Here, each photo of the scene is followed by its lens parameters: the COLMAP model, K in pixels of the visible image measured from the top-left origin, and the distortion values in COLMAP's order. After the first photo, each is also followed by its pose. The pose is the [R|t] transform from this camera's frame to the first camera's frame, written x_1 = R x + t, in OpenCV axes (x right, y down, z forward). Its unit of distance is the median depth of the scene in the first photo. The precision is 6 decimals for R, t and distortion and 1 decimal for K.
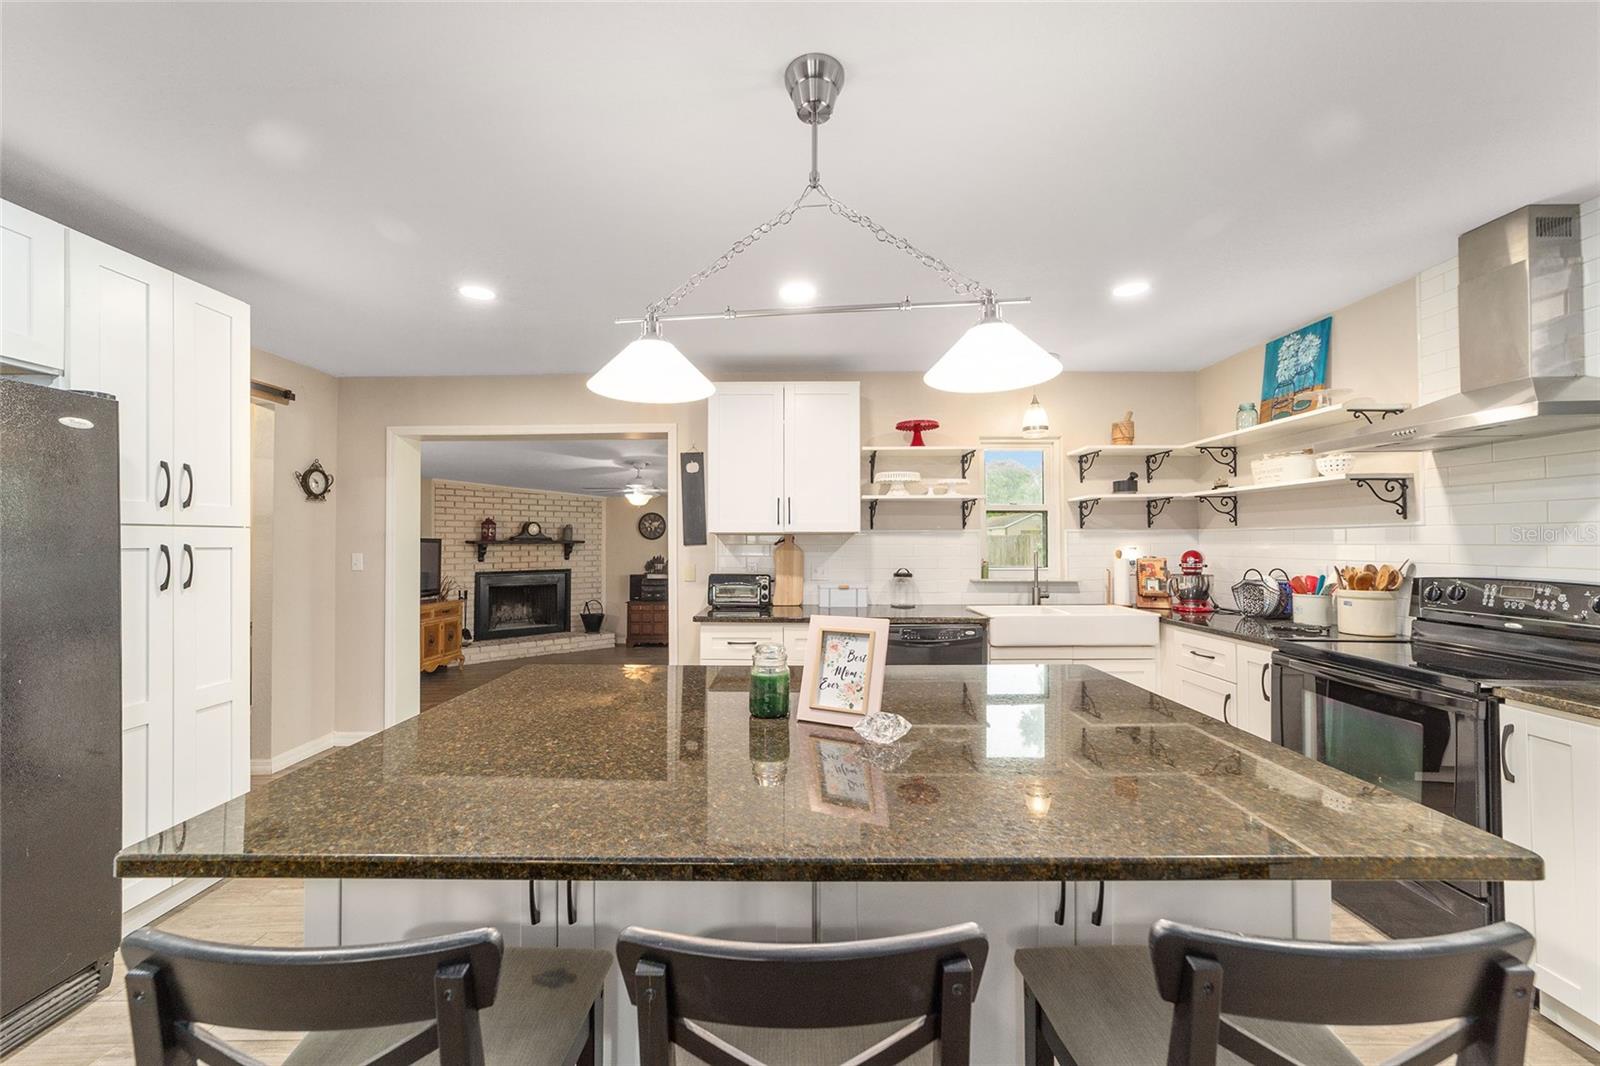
lens RADIAL K [[620.3, 0, 794.3], [0, 620.3, 533.4], [0, 0, 1]] dist [-0.015153, 0.007313]
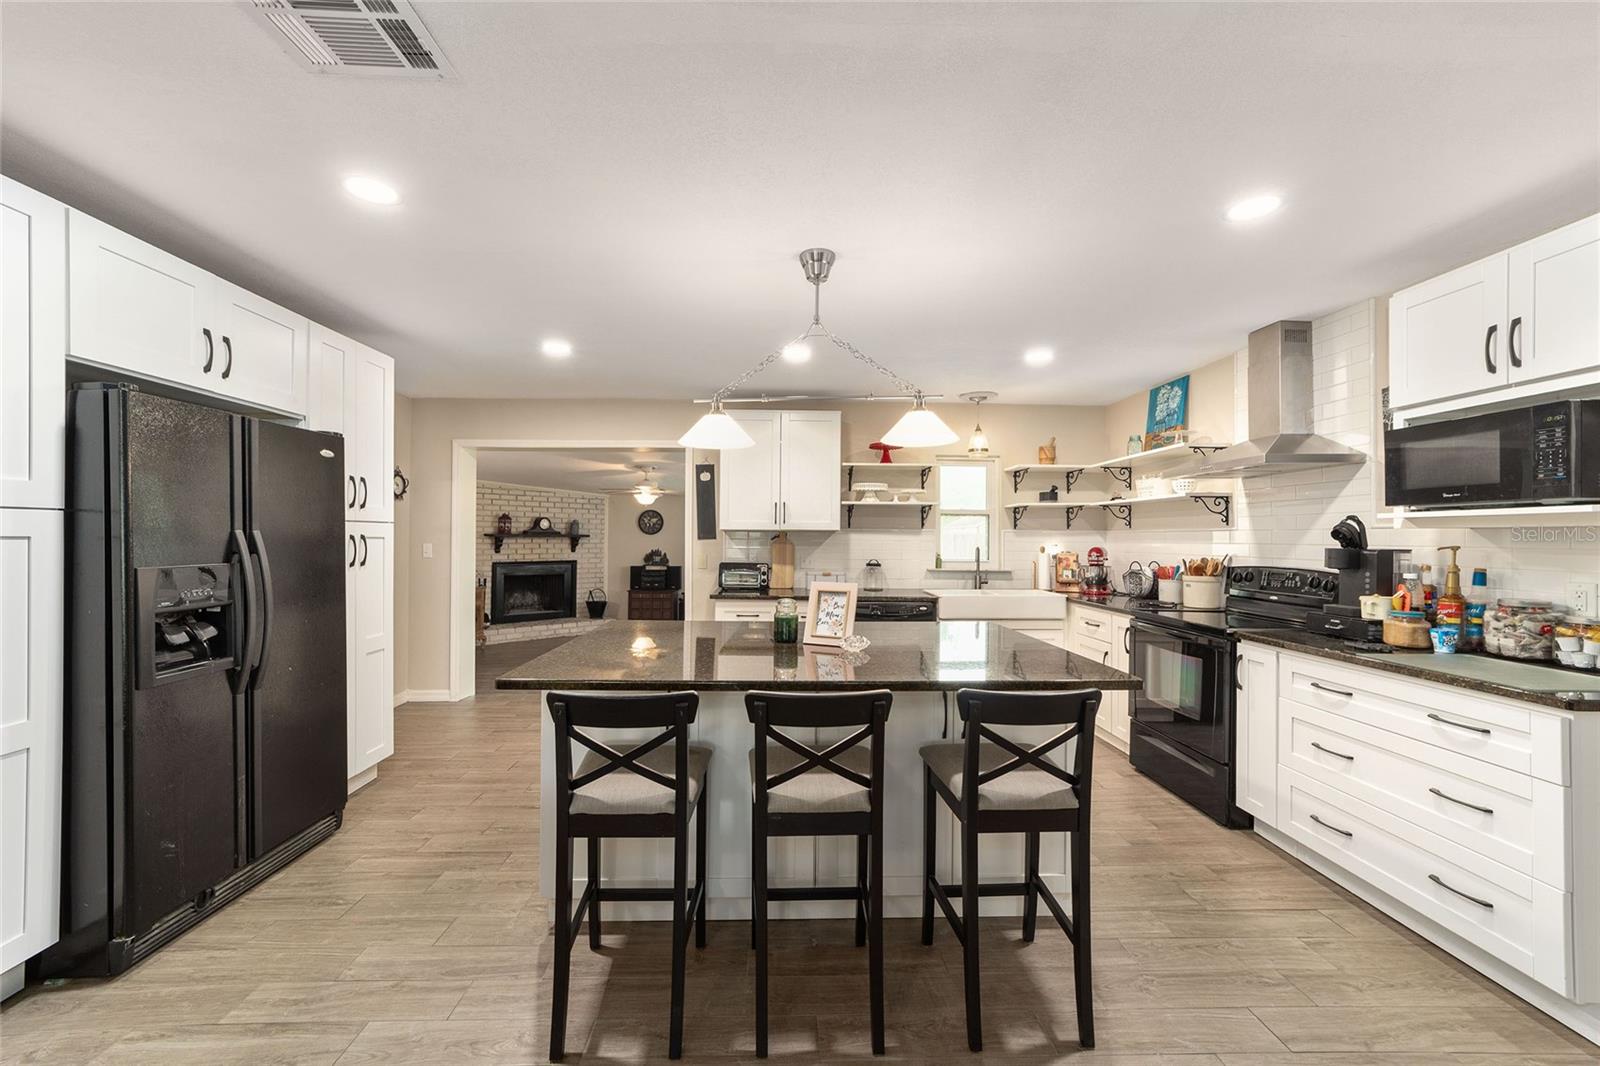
lens RADIAL K [[620.3, 0, 793.8], [0, 620.3, 535.1], [0, 0, 1]] dist [-0.015153, 0.007313]
pose [[0.999373, 0.009961, 0.033990, -0.030073], [-0.010260, 0.999910, 0.008633, -0.002075], [-0.033901, -0.008977, 0.999385, -0.252488]]
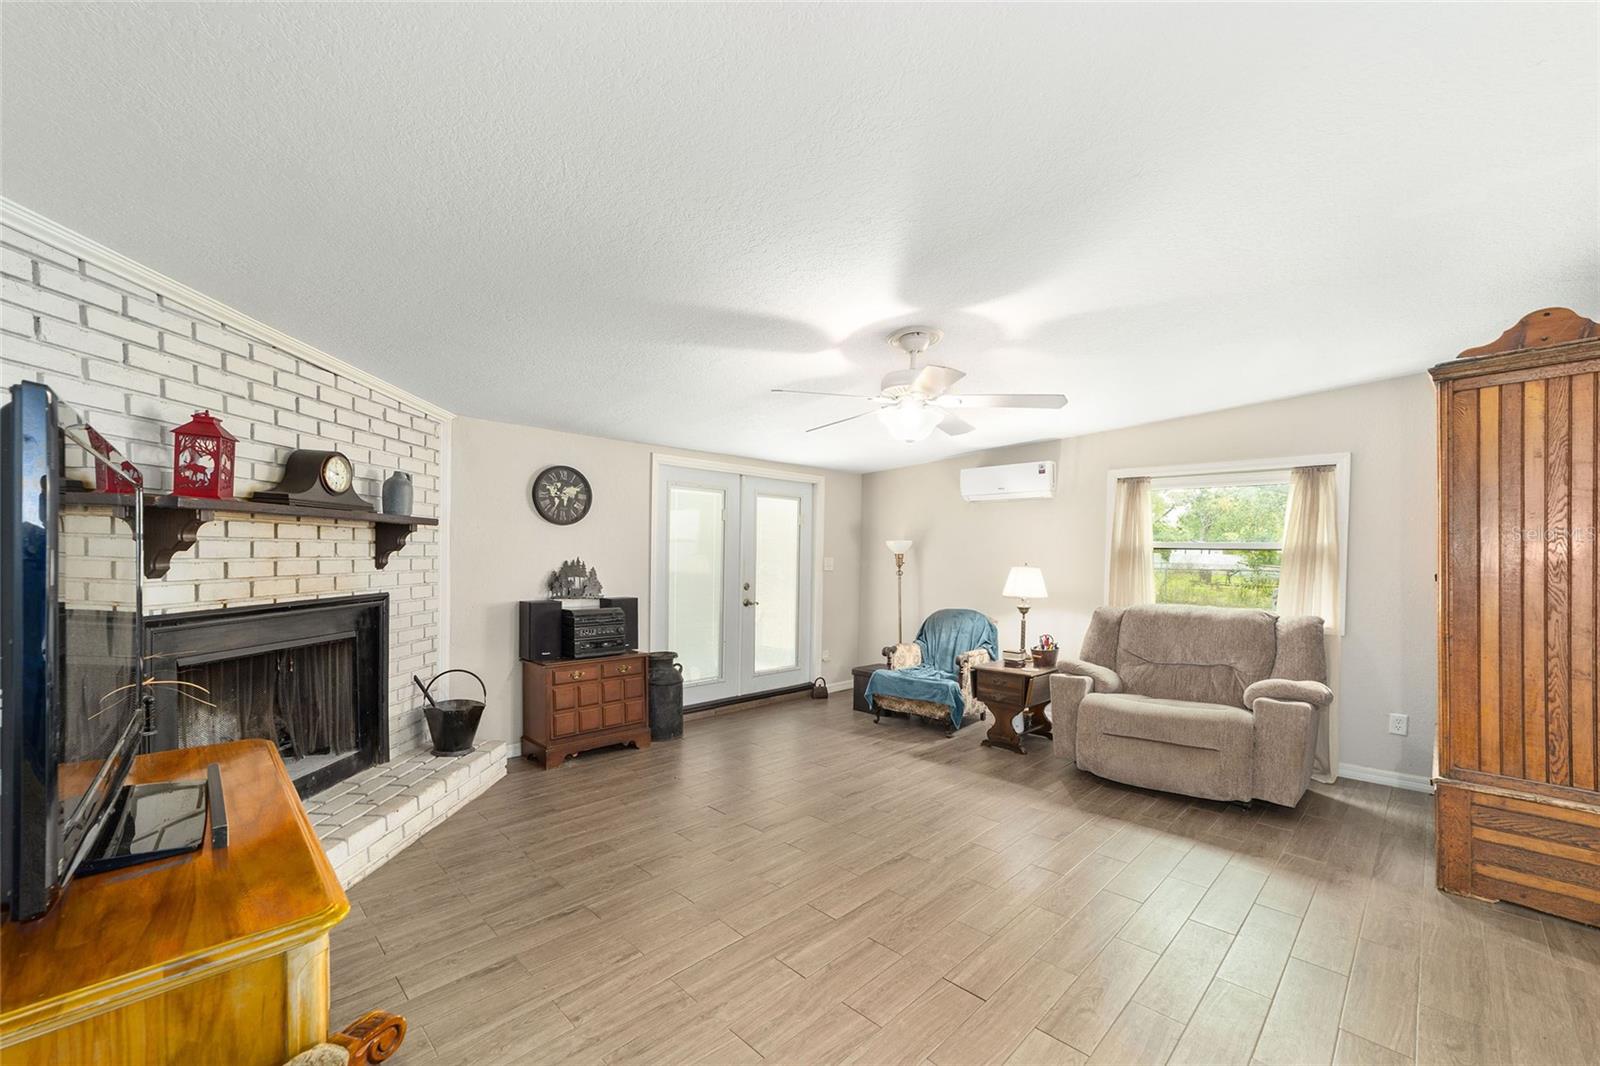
lens RADIAL K [[620.3, 0, 795.7], [0, 620.3, 571.5], [0, 0, 1]] dist [-0.015153, 0.007313]
pose [[0.704074, -0.005762, 0.710103, -1.023892], [-0.029020, 0.998898, 0.036879, 0.053430], [-0.709533, -0.046573, 0.703131, 1.285529]]
